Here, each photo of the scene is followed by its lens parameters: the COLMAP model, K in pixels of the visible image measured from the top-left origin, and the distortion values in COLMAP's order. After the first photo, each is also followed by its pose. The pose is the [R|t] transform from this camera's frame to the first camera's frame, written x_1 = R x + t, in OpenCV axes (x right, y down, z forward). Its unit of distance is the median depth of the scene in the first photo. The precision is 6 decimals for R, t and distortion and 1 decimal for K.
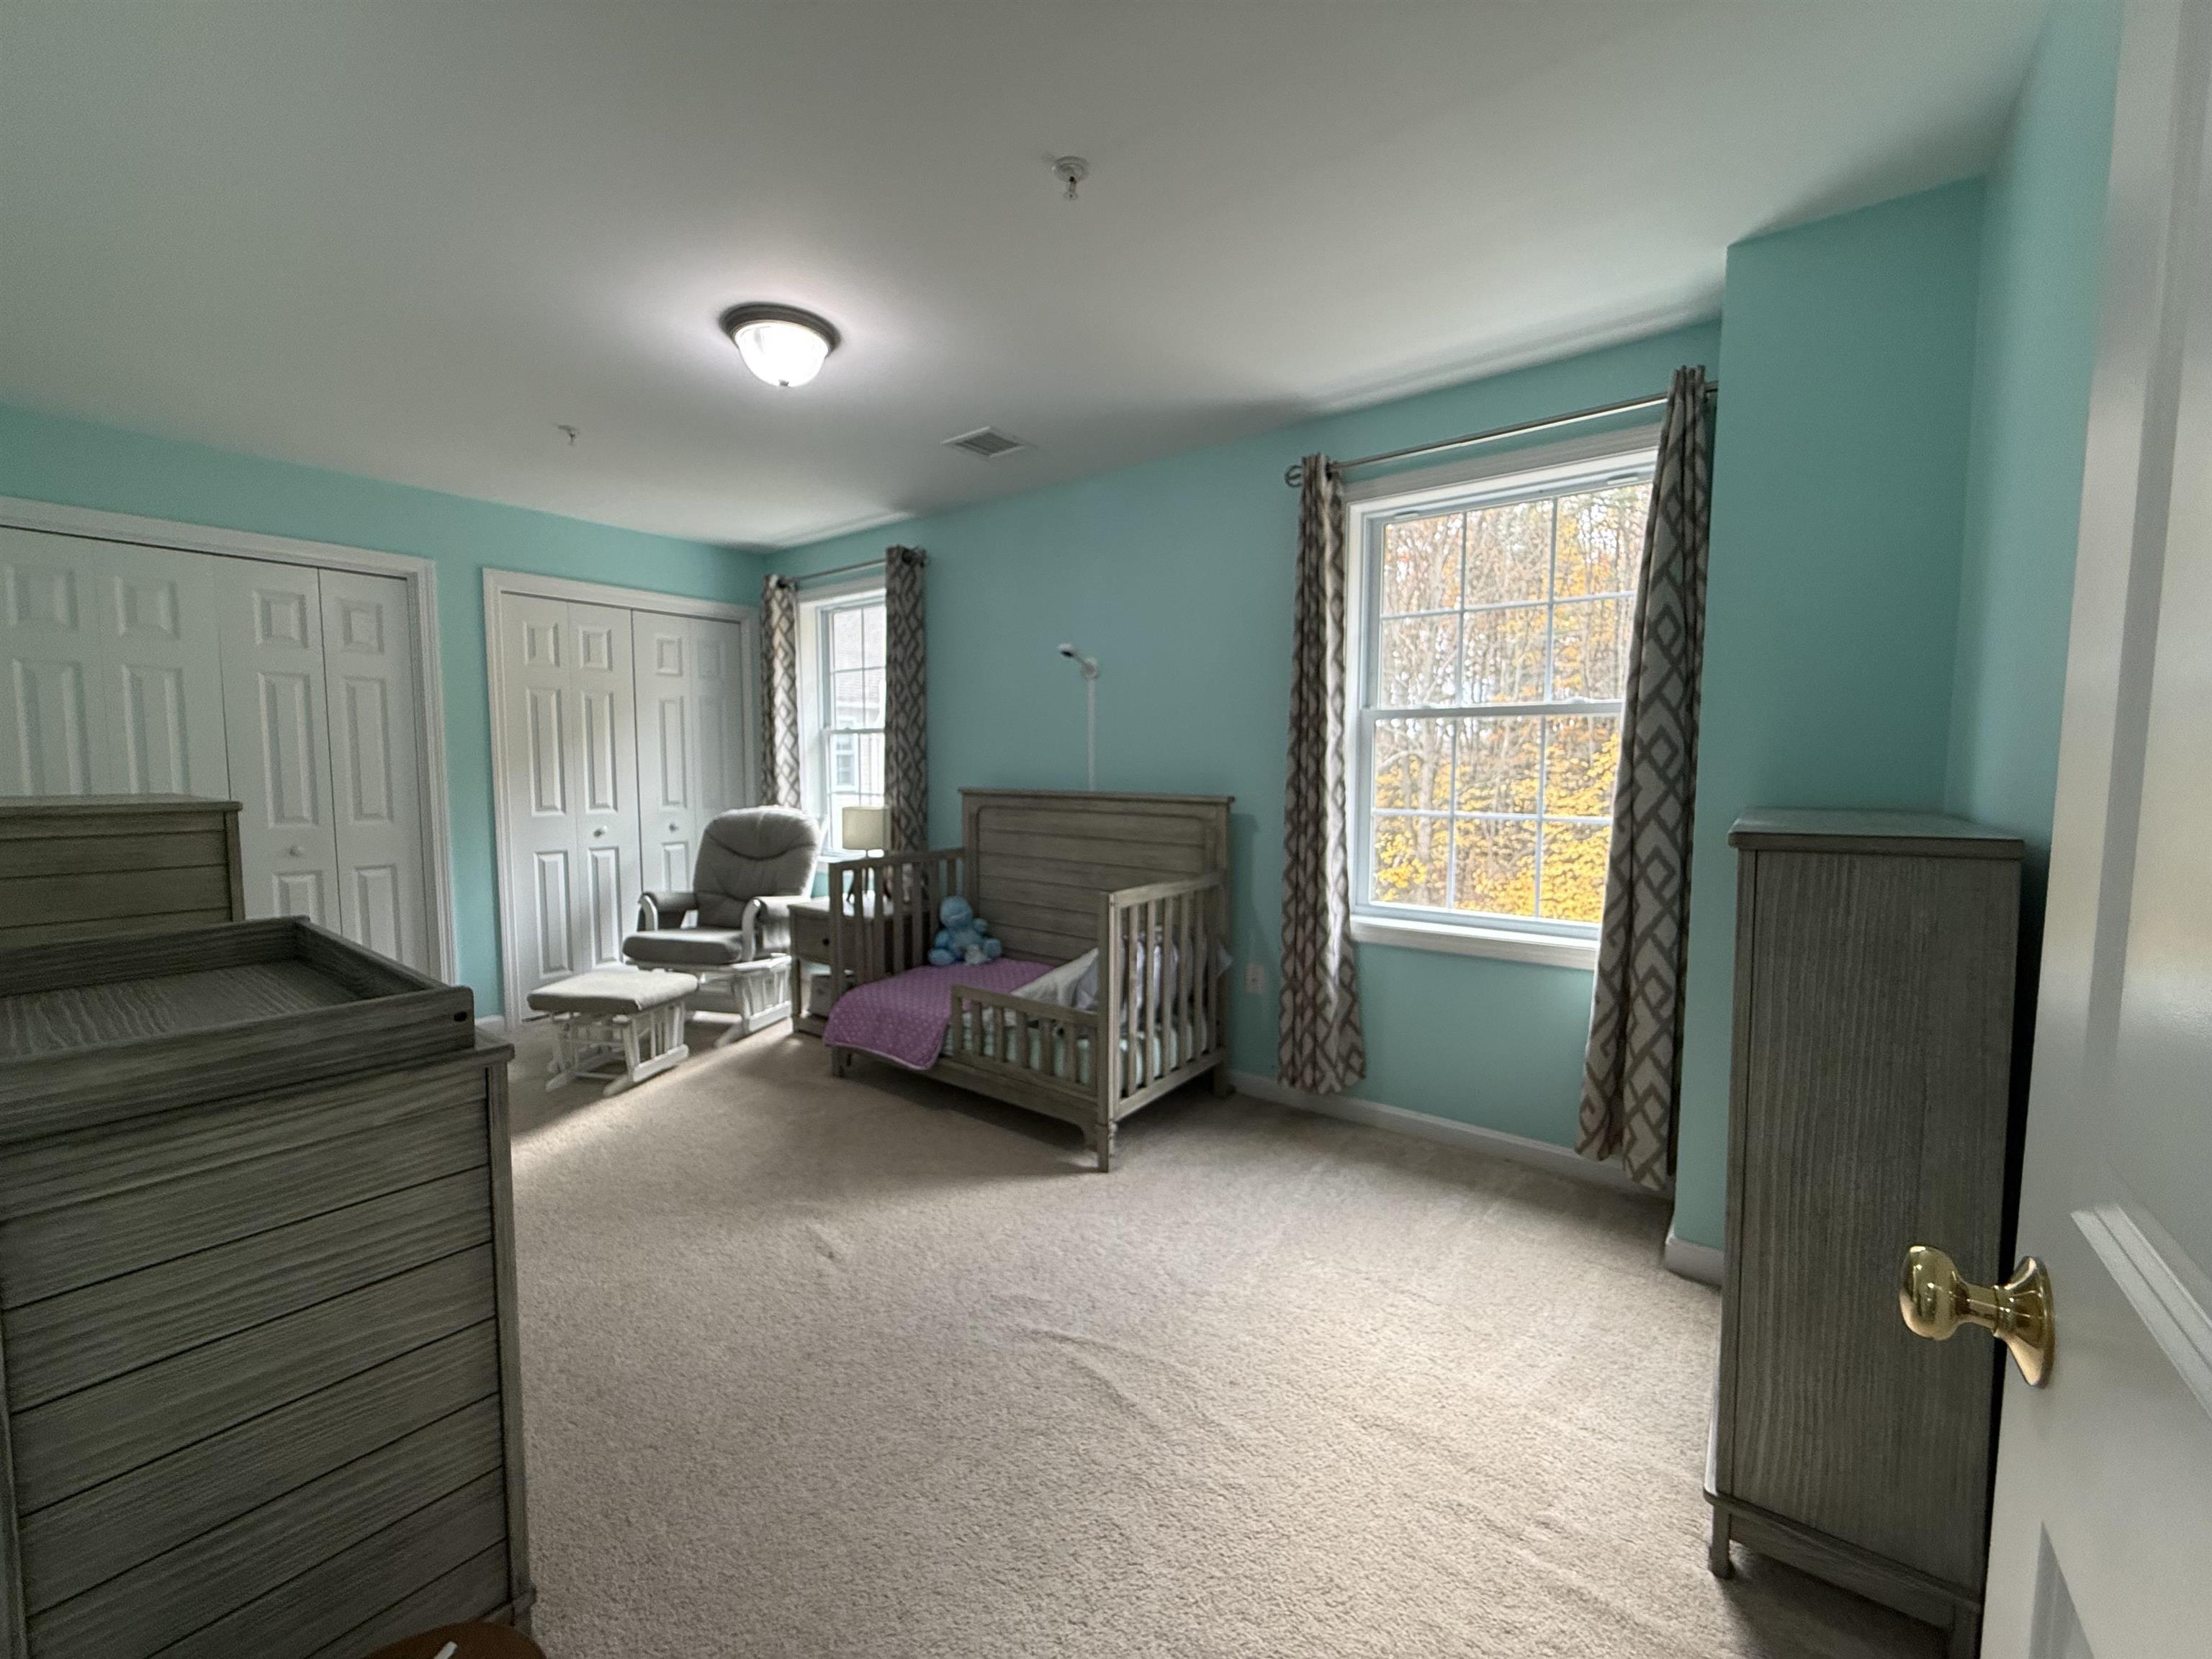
lens RADIAL K [[879.0, 0, 1097.0], [0, 879.0, 824.5], [0, 0, 1]] dist [-0.000212, -0.000184]
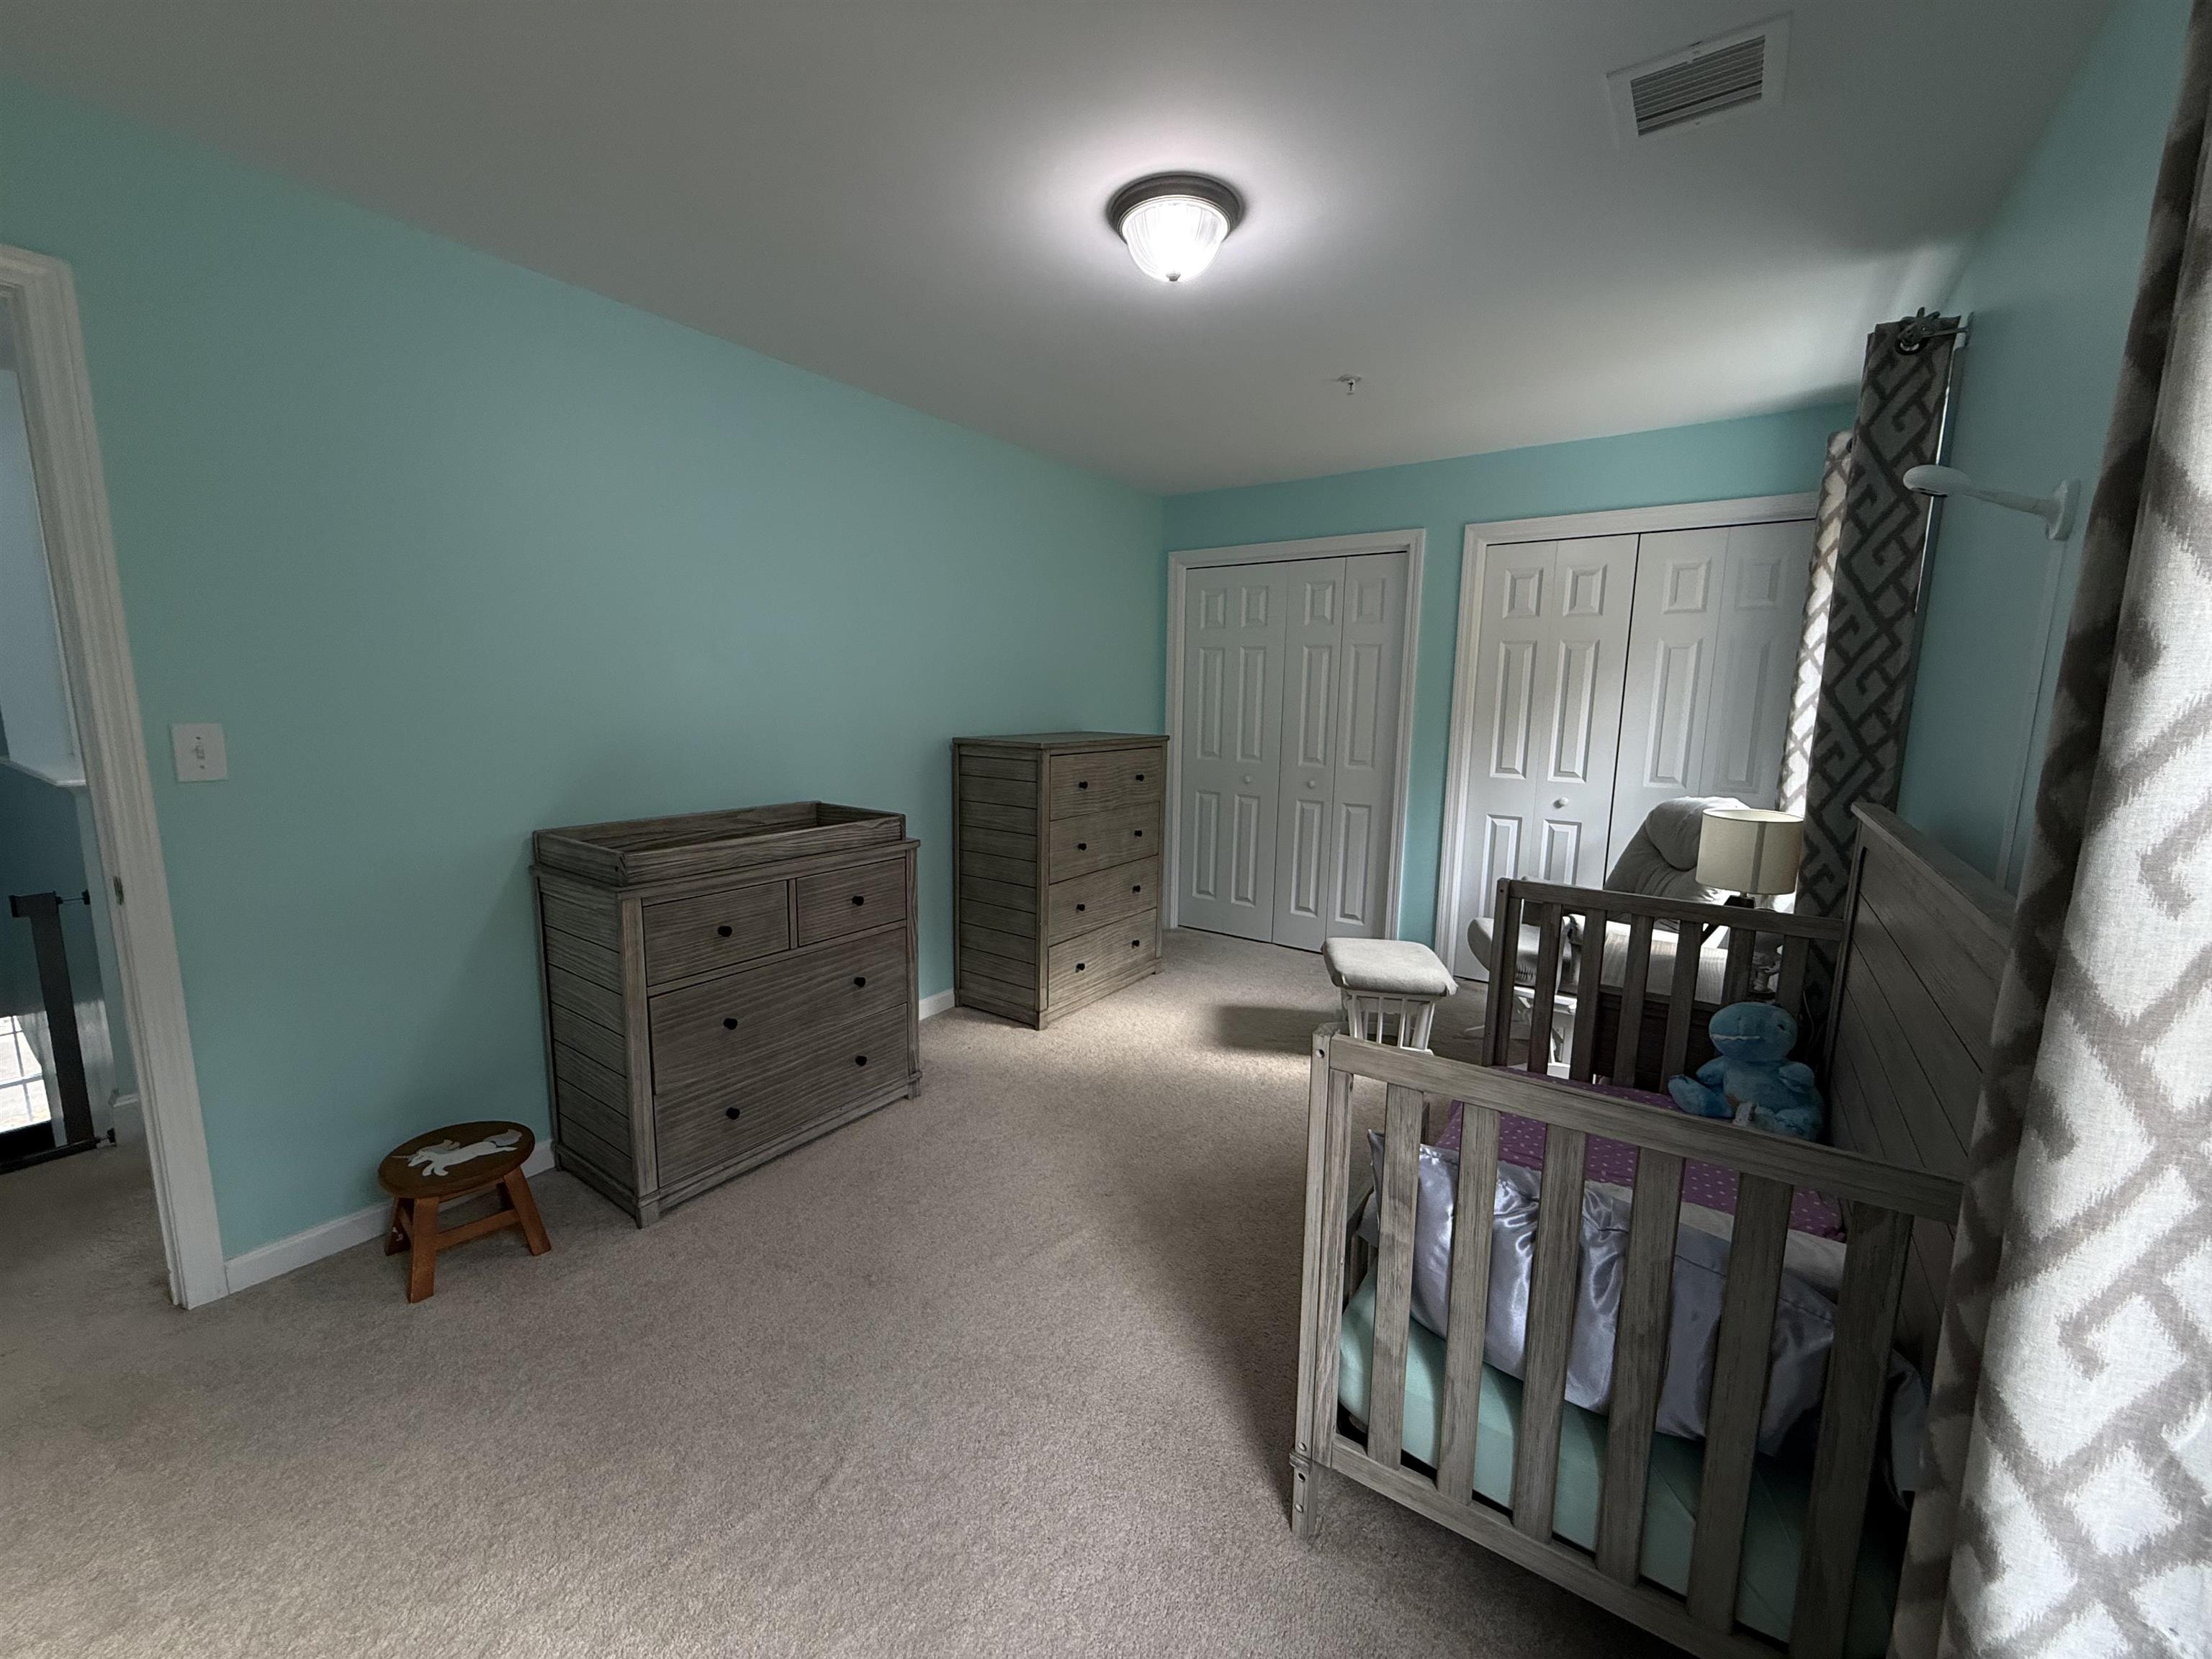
lens RADIAL K [[879.0, 0, 1097.0], [0, 879.0, 824.5], [0, 0, 1]] dist [-0.000212, -0.000184]
pose [[0.039282, 0.150923, -0.987765, 0.323978], [-0.088900, 0.985135, 0.146986, -0.065686], [0.995266, 0.082039, 0.052115, 0.559034]]
